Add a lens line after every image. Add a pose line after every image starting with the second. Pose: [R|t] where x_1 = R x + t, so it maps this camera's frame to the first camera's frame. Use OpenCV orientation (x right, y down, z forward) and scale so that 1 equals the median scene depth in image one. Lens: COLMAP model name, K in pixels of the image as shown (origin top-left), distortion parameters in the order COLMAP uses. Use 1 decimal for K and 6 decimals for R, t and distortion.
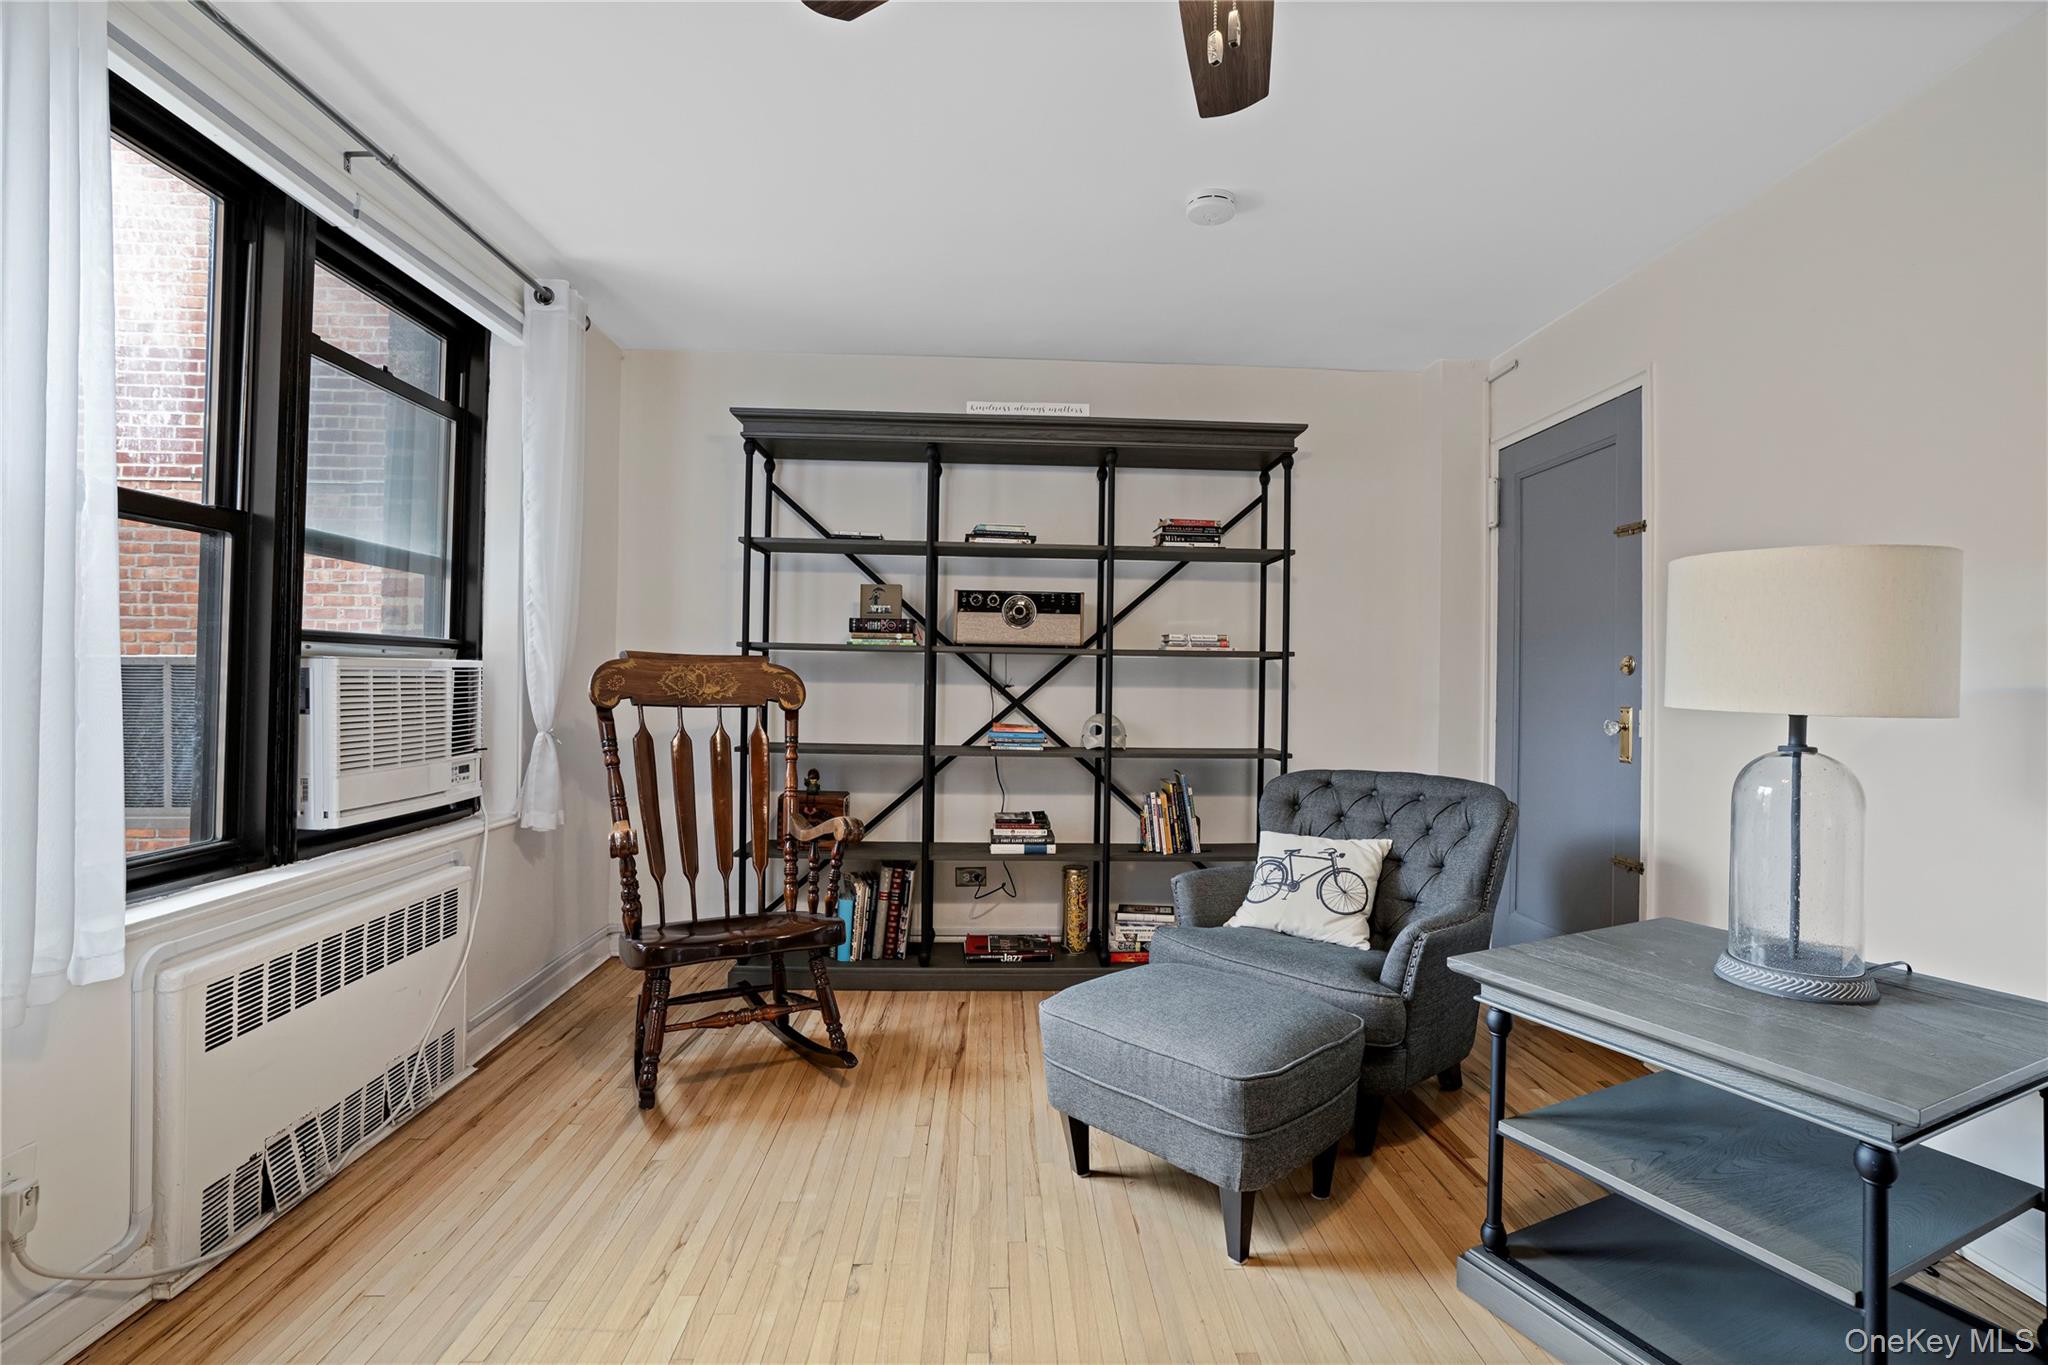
lens RADIAL K [[953.3, 0, 1047.8], [0, 953.3, 696.9], [0, 0, 1]] dist [-0.045656, 0.023582]
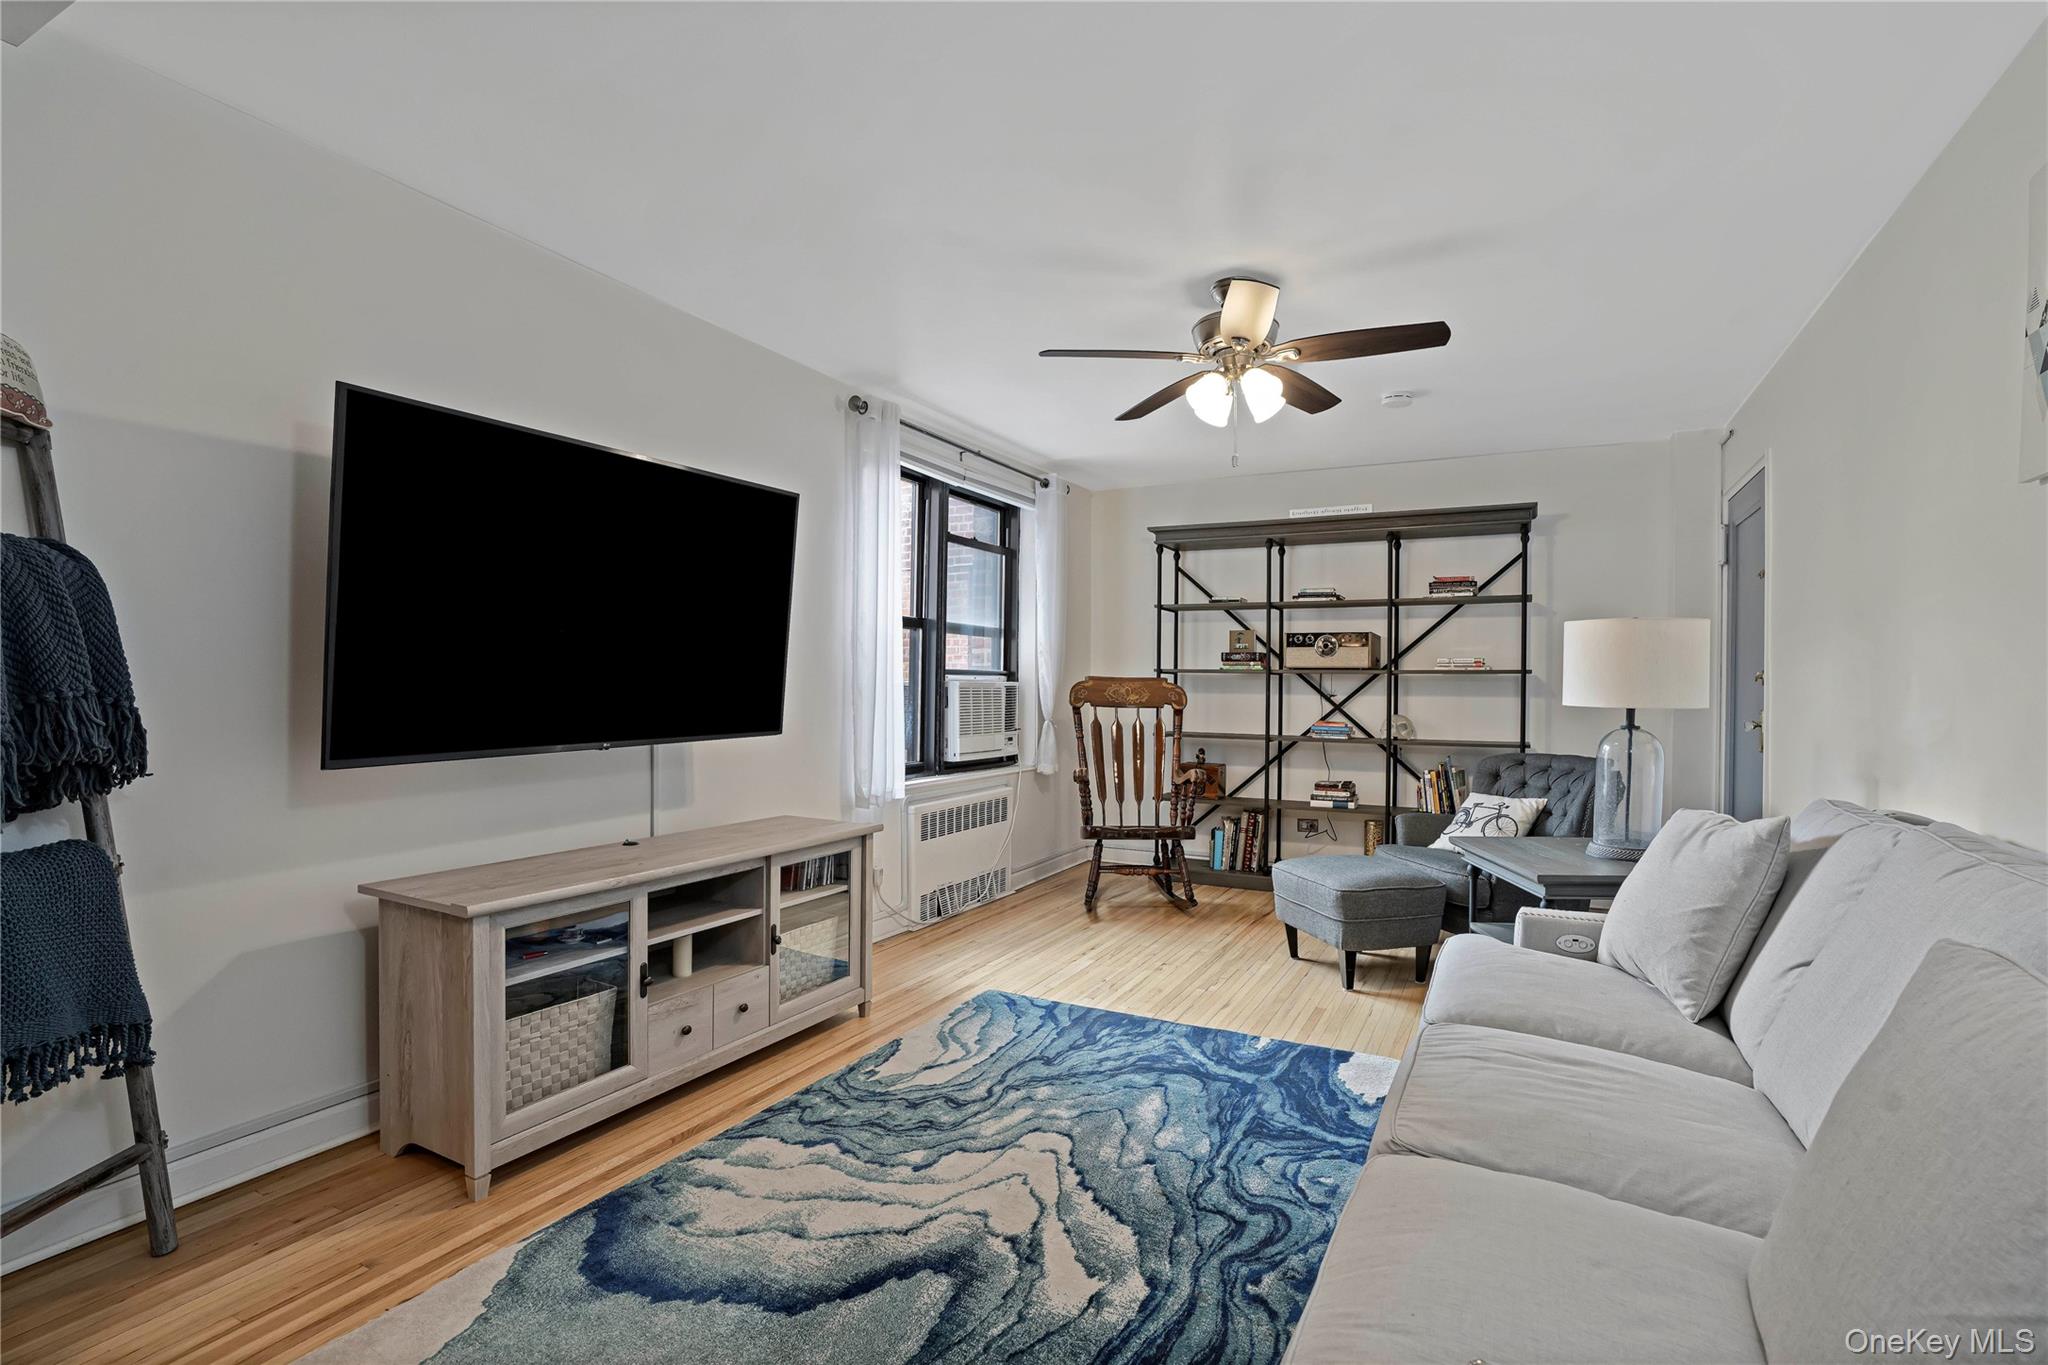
lens RADIAL K [[954.3, 0, 1031.3], [0, 954.3, 692.2], [0, 0, 1]] dist [-0.059990, 0.029277]
pose [[0.861356, -0.003694, -0.507988, 0.322394], [-0.004410, 0.999882, -0.014748, 0.007521], [0.507983, 0.014943, 0.861238, -0.523010]]
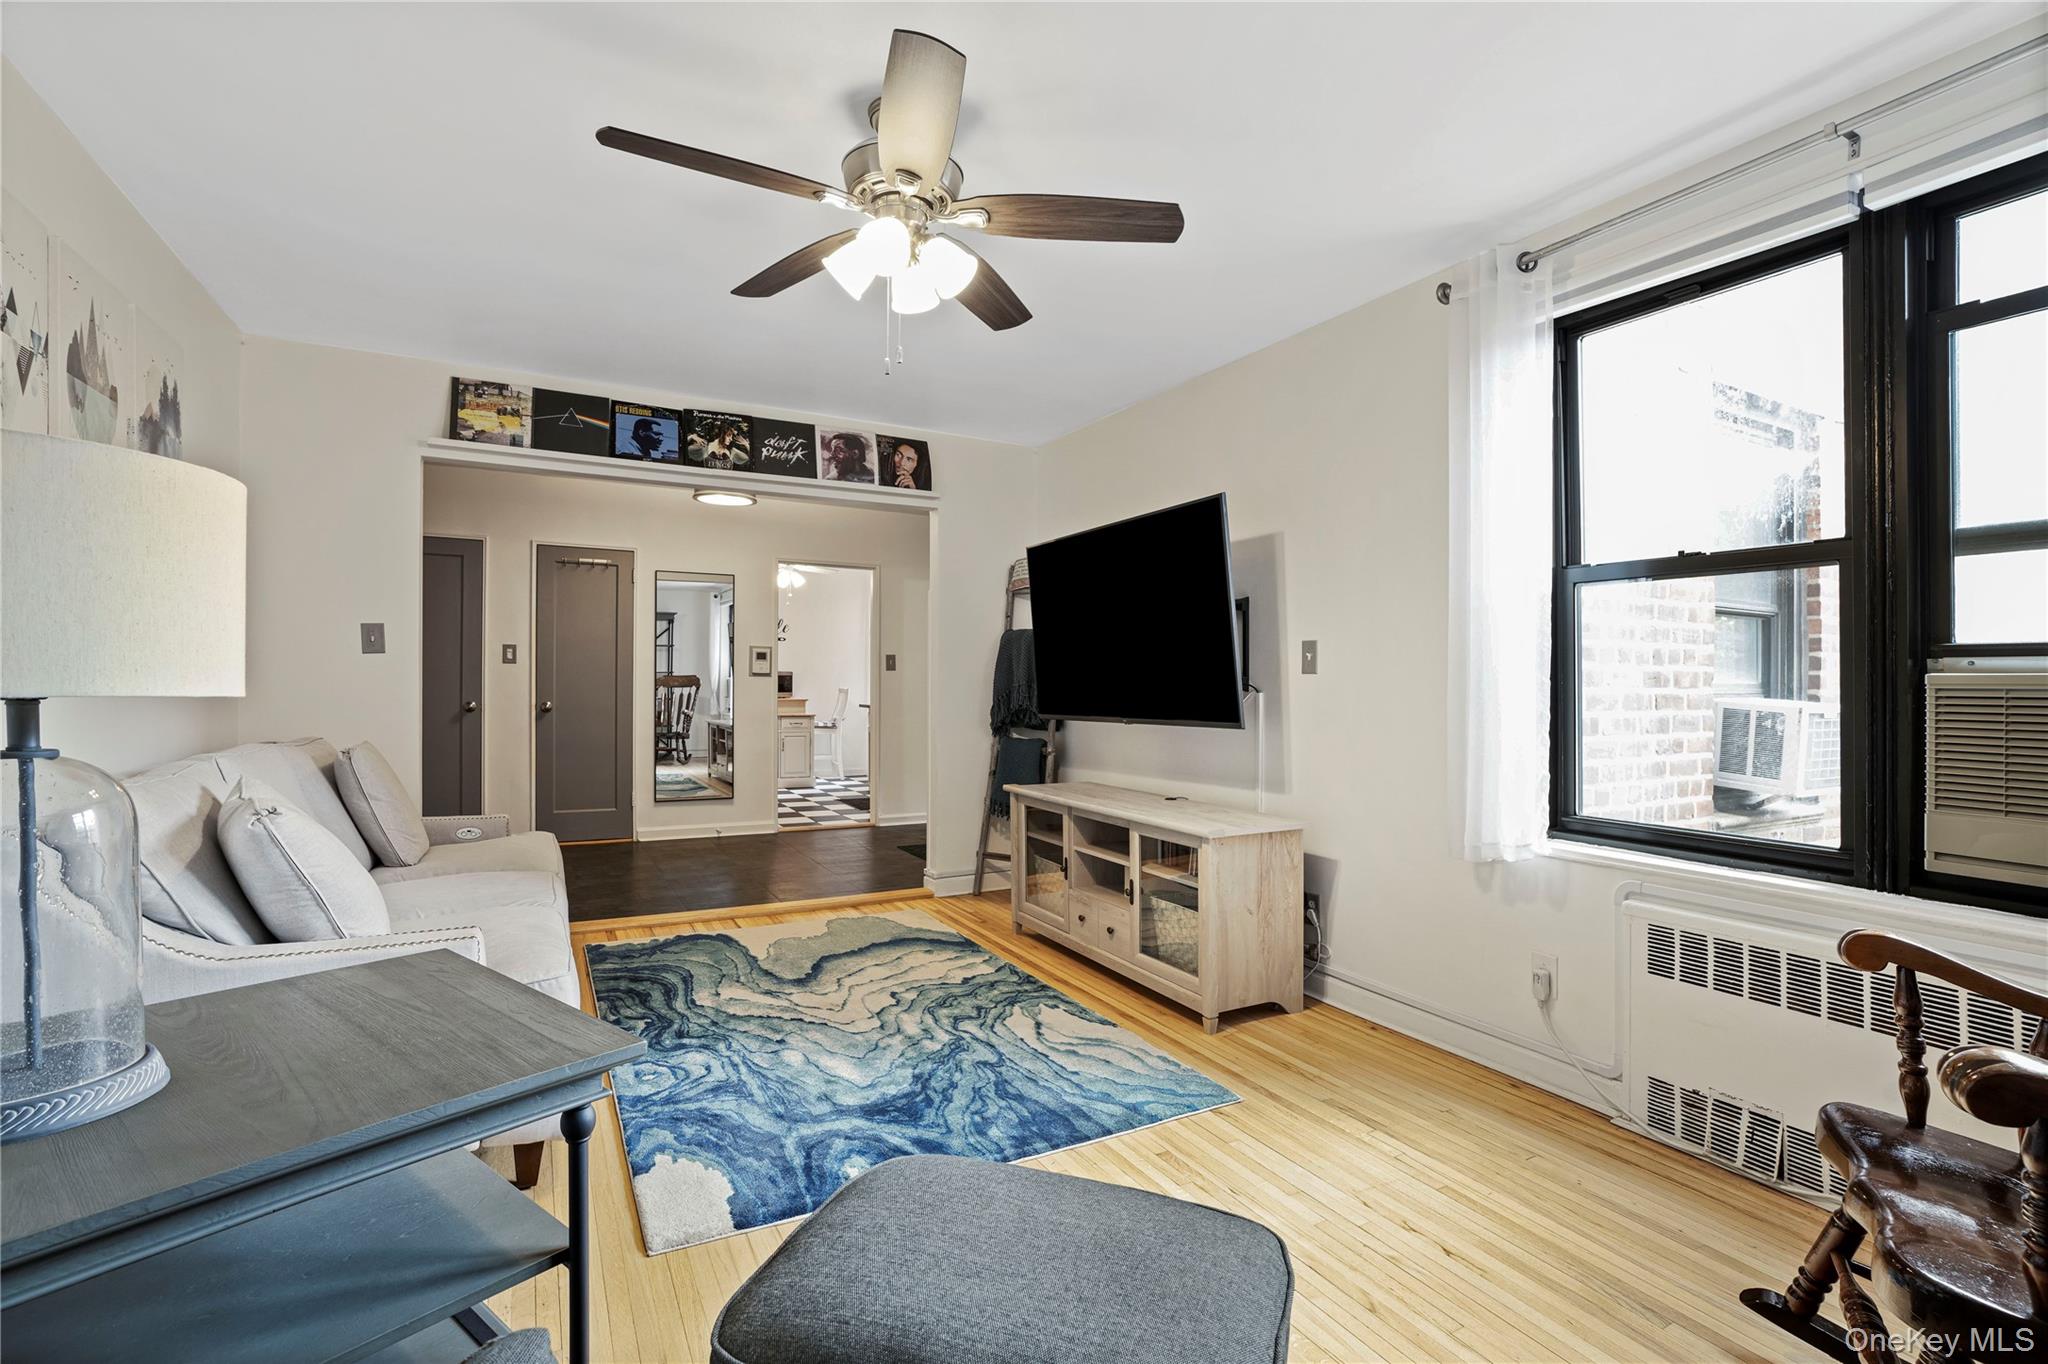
lens RADIAL K [[946.8, 0, 1052.5], [0, 946.8, 651.1], [0, 0, 1]] dist [-0.029033, 0.000281]
pose [[-0.895104, -0.037596, -0.444270, 0.233196], [-0.029041, 0.999239, -0.026048, -0.010146], [0.444911, -0.010414, -0.895514, 0.890251]]
